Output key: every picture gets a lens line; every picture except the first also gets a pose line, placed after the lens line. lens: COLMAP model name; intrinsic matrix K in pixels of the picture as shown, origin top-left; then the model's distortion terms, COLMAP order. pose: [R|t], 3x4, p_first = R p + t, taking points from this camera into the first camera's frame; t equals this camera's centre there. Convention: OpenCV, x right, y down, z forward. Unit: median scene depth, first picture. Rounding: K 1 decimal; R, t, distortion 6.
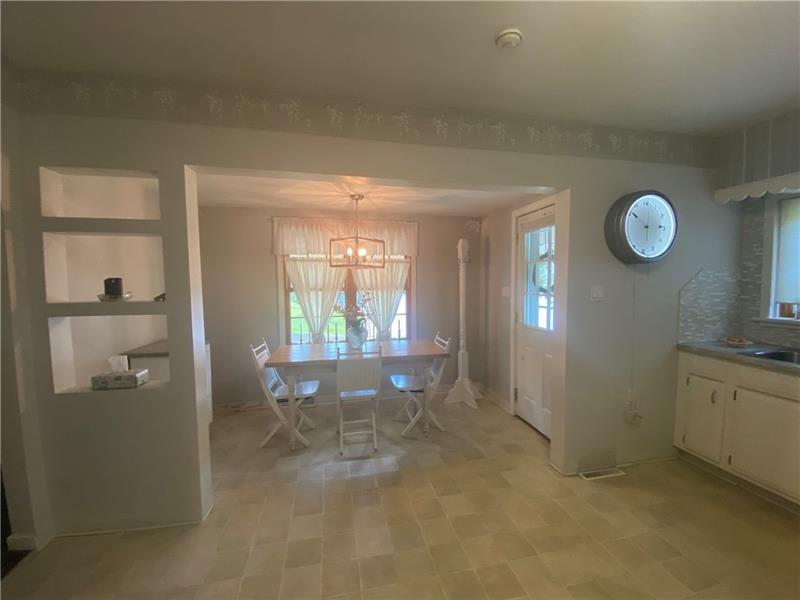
lens RADIAL K [[326.8, 0, 400.8], [0, 326.8, 299.8], [0, 0, 1]] dist [0.000834, -0.000342]
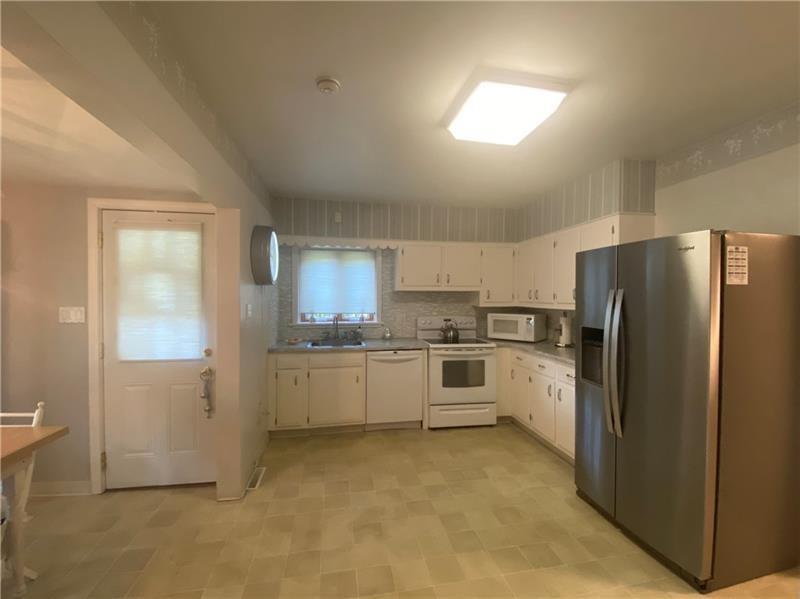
lens RADIAL K [[349.8, 0, 399.3], [0, 349.8, 300.7], [0, 0, 1]] dist [-0.002932, -0.000667]
pose [[0.030610, -0.003621, 0.999525, -0.495049], [0.051269, 0.998683, 0.002048, -0.029000], [-0.998216, 0.051182, 0.030755, 0.438832]]
